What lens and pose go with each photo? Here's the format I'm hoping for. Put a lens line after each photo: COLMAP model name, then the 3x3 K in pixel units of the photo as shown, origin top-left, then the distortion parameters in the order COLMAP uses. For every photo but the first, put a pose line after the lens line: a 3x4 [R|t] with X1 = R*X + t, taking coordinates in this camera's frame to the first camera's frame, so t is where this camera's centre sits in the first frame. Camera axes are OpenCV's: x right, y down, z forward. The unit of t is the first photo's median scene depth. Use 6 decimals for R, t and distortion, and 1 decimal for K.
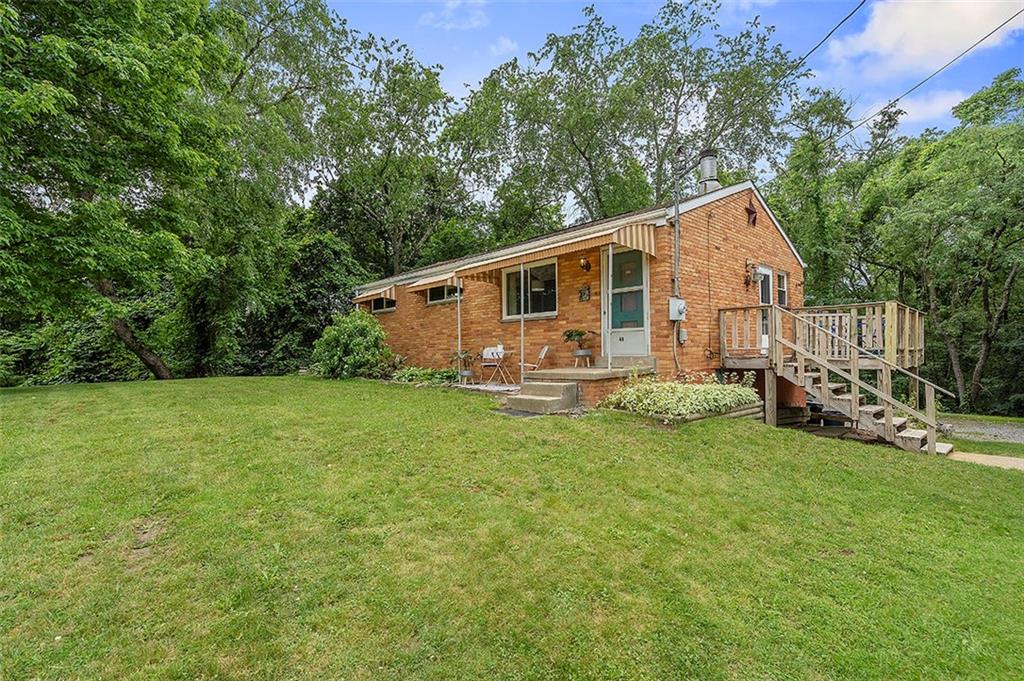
lens RADIAL K [[472.5, 0, 511.2], [0, 472.5, 344.8], [0, 0, 1]] dist [-0.001628, 0.000097]
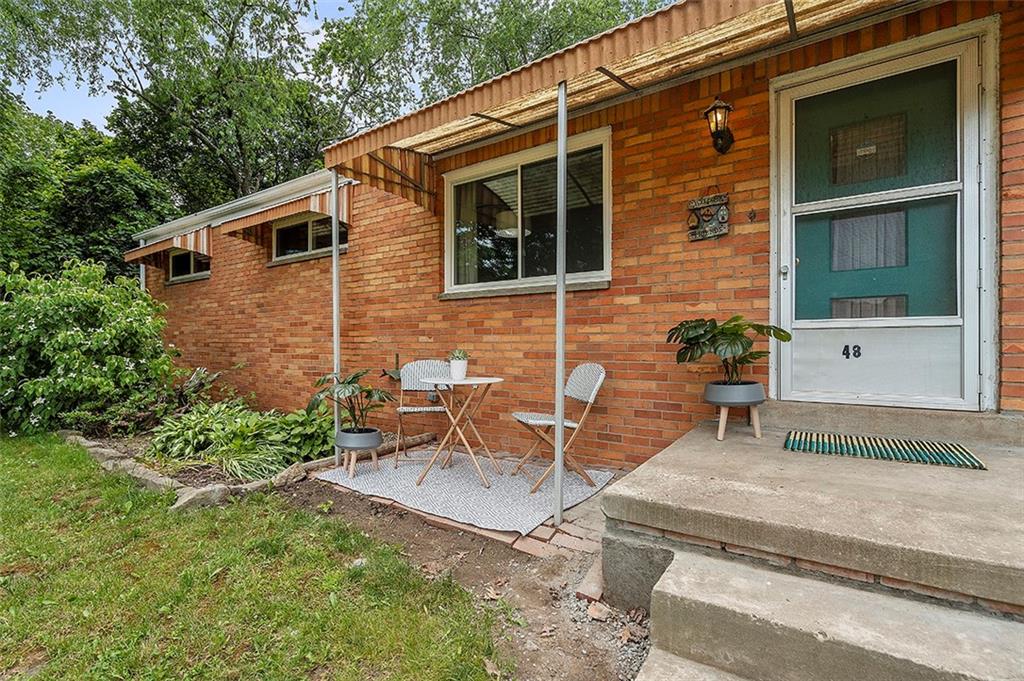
lens RADIAL K [[472.5, 0, 511.2], [0, 472.5, 344.8], [0, 0, 1]] dist [-0.001628, 0.000097]
pose [[0.974135, 0.006457, 0.225875, -0.051450], [-0.011180, 0.999745, 0.019638, -0.014371], [-0.225690, -0.021655, 0.973958, 0.521513]]
